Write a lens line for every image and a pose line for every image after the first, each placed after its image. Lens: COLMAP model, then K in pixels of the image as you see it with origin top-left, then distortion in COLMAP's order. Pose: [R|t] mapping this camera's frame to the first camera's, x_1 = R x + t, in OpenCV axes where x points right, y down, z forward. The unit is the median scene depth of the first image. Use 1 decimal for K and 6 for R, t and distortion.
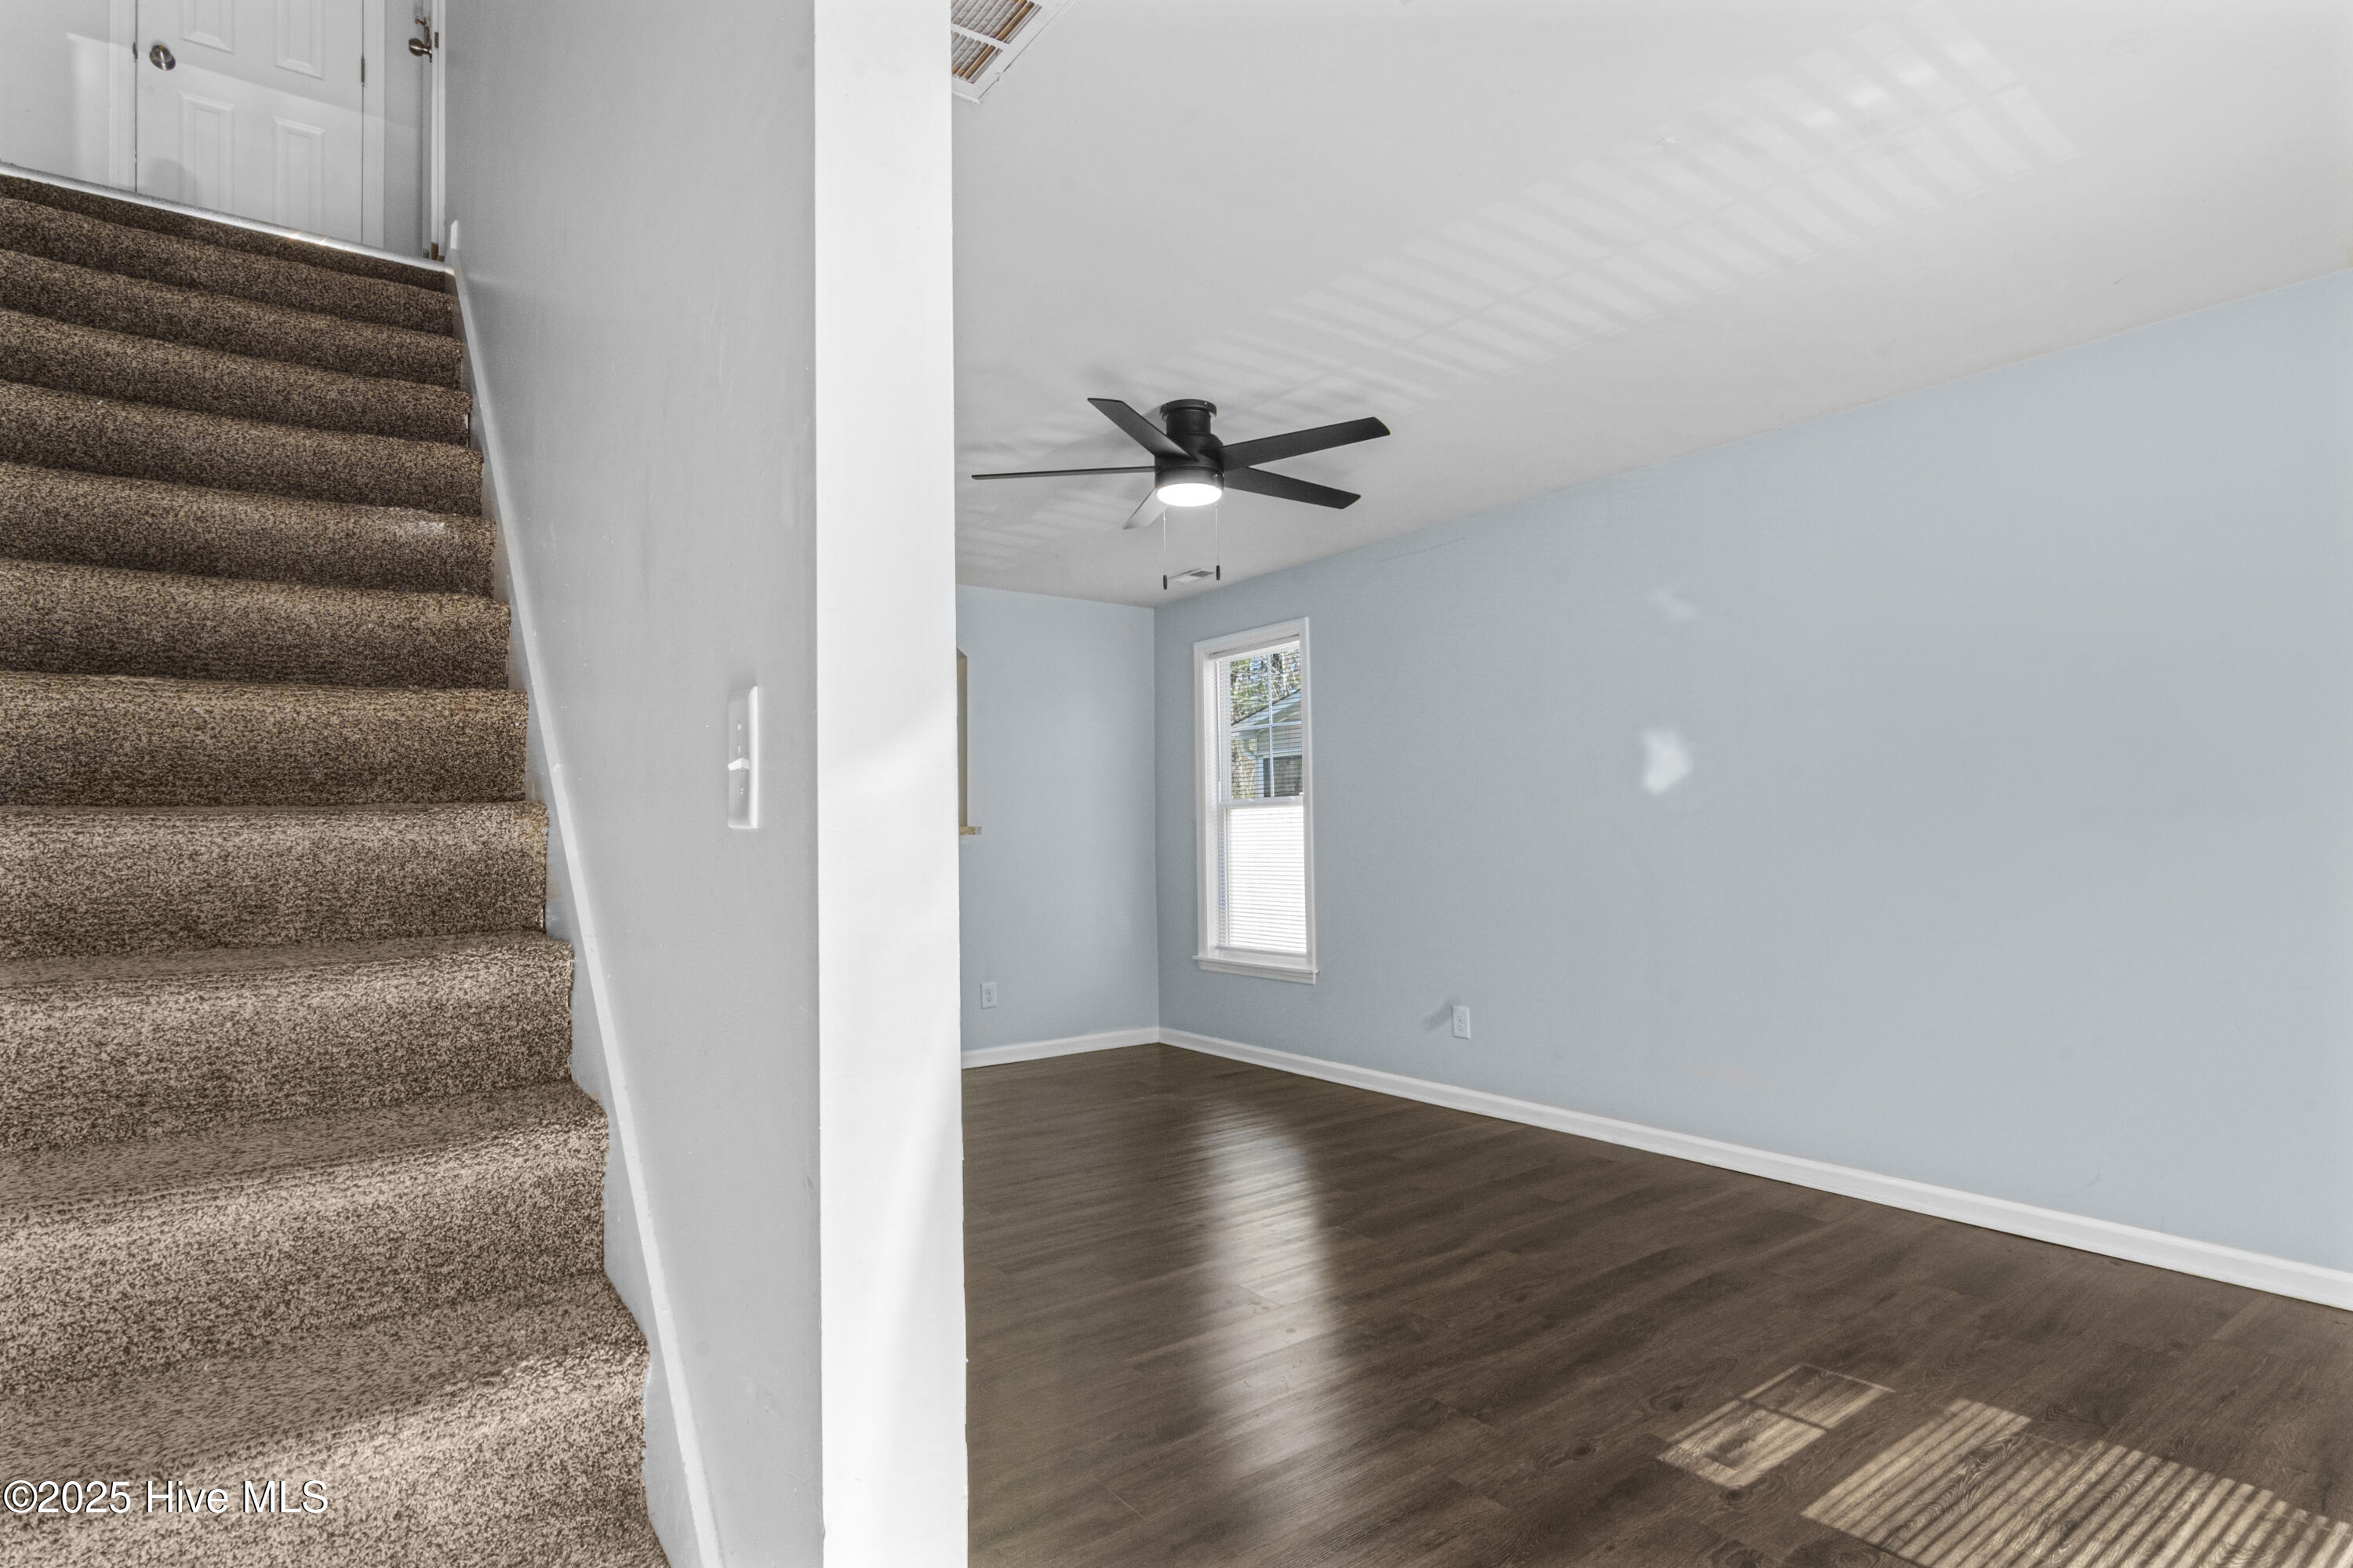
lens RADIAL K [[1139.0, 0, 1178.3], [0, 1139.0, 797.5], [0, 0, 1]] dist [0.000298, 0.003357]
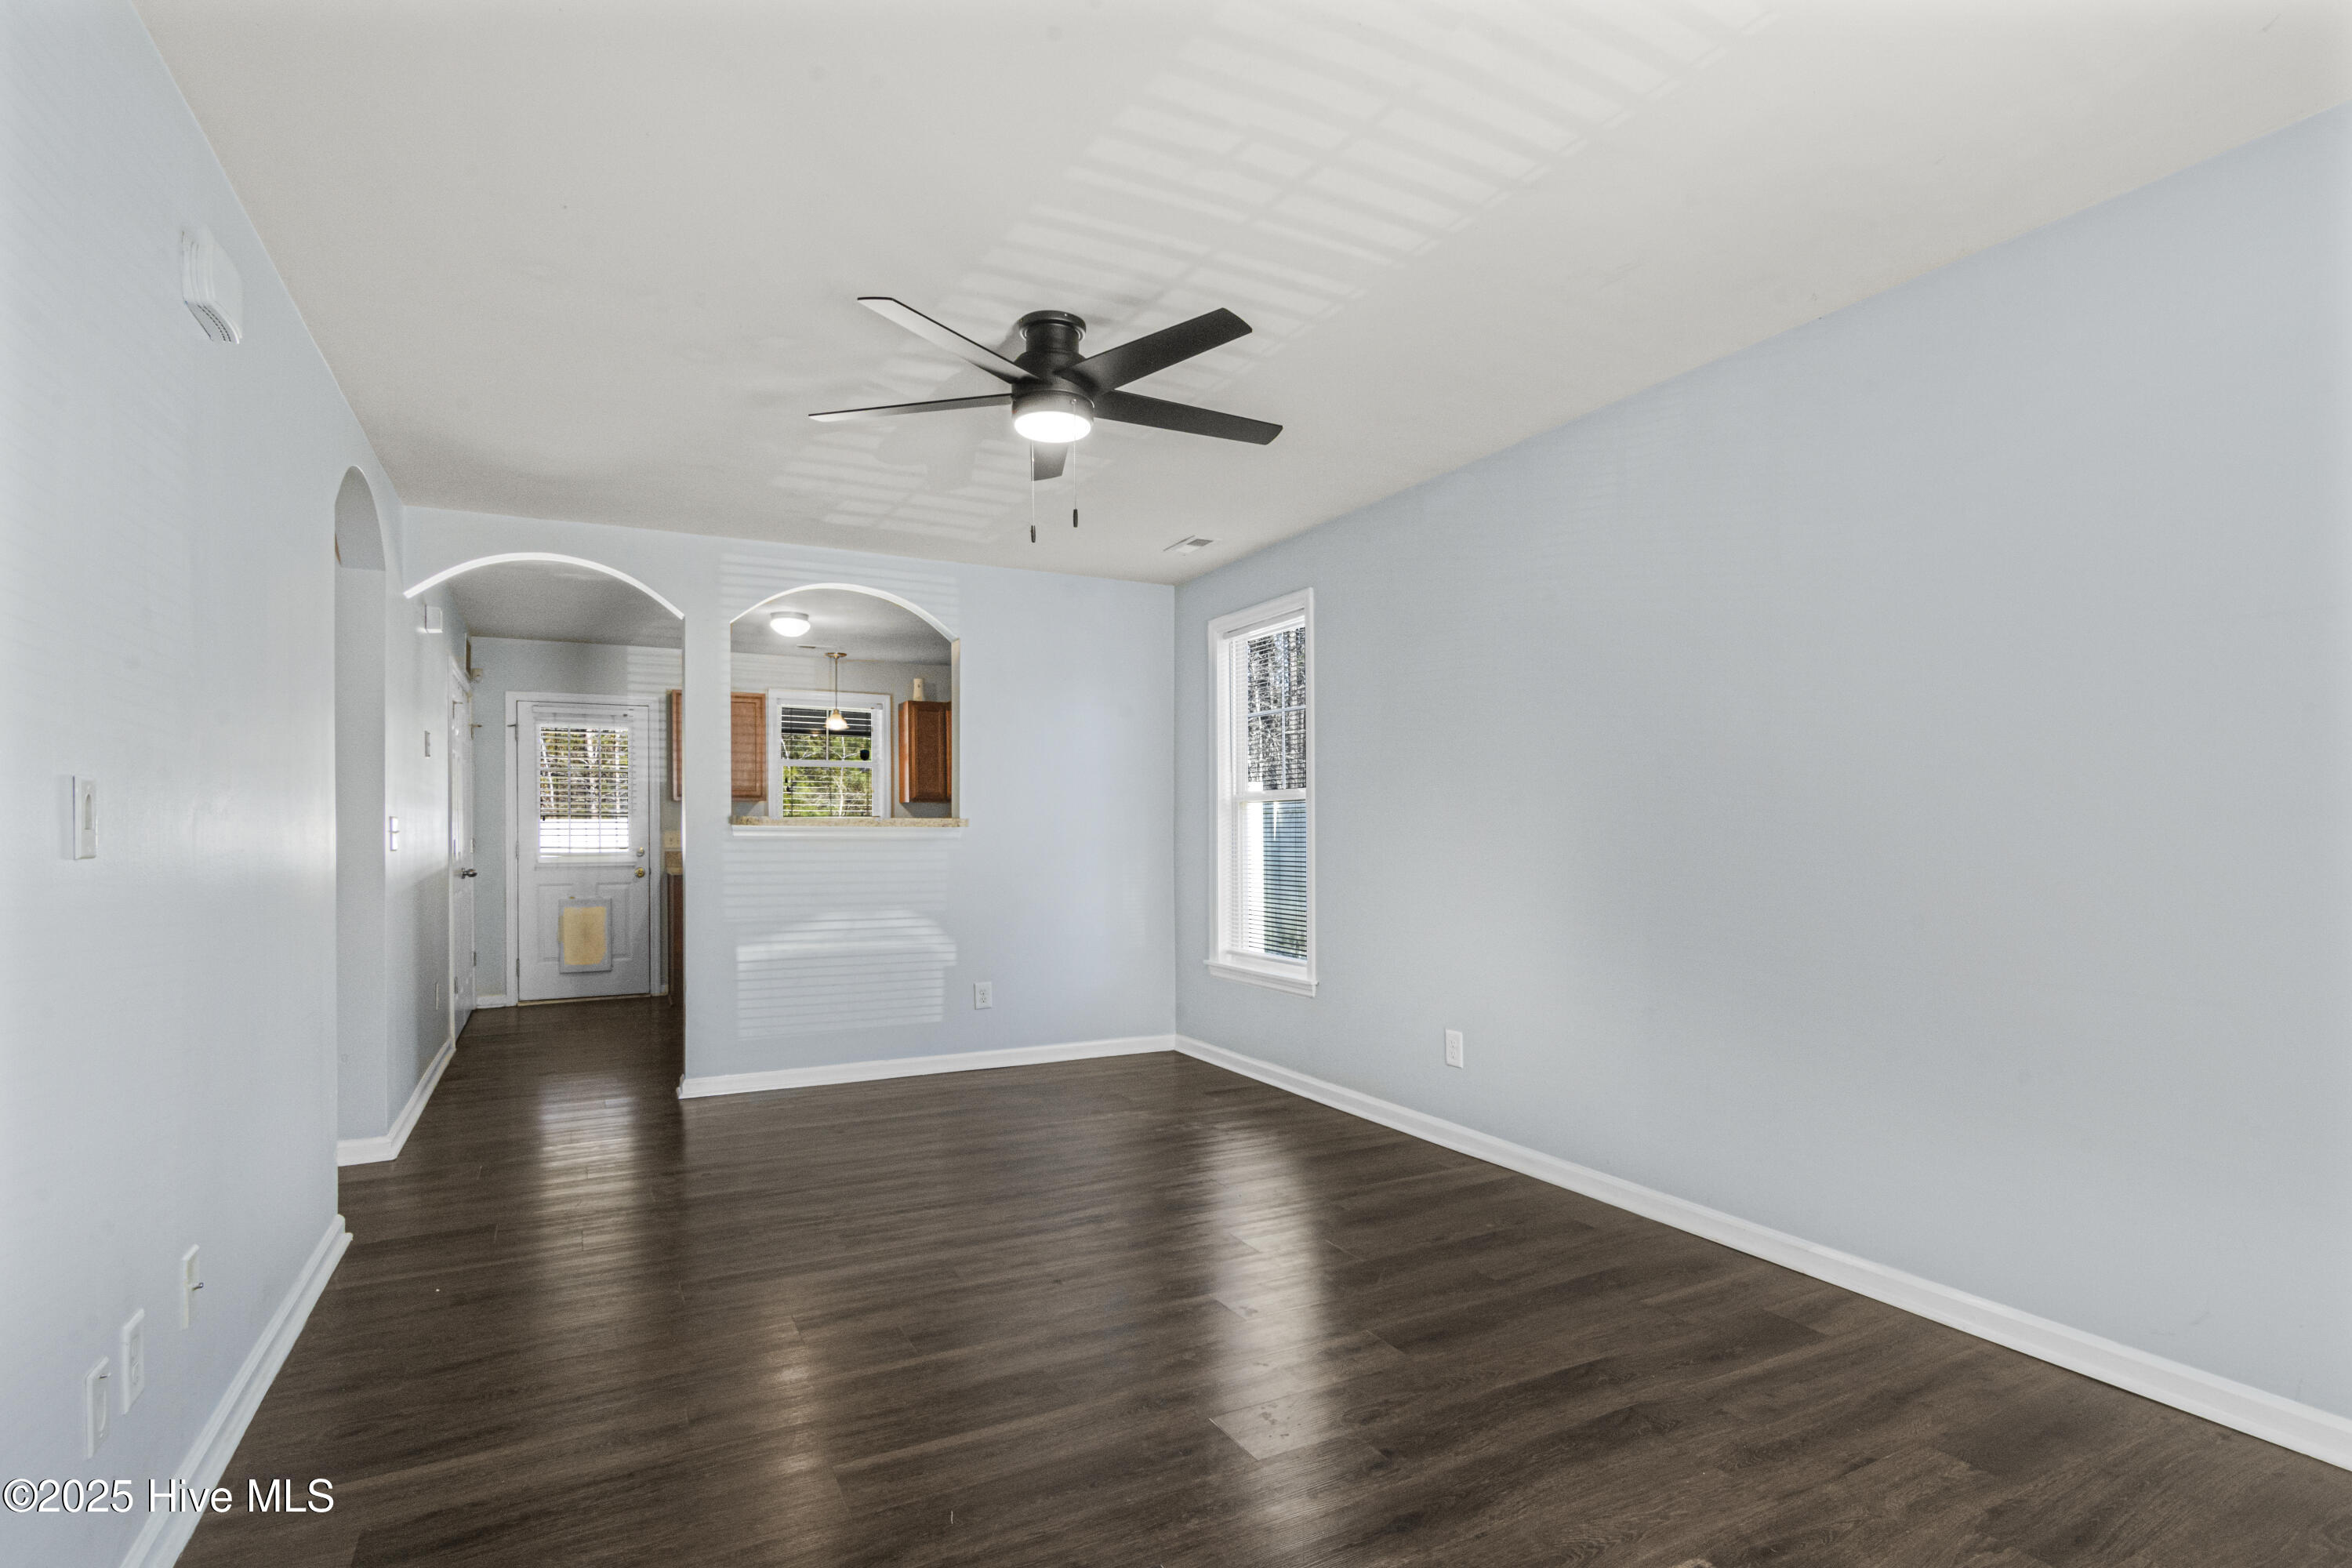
lens RADIAL K [[1138.5, 0, 1149.5], [0, 1138.5, 826.9], [0, 0, 1]] dist [0.000298, 0.003357]
pose [[0.989946, 0.010524, -0.141050, 0.204269], [-0.006217, 0.999502, 0.030944, 0.004392], [0.141306, -0.029756, 0.989519, 0.166571]]
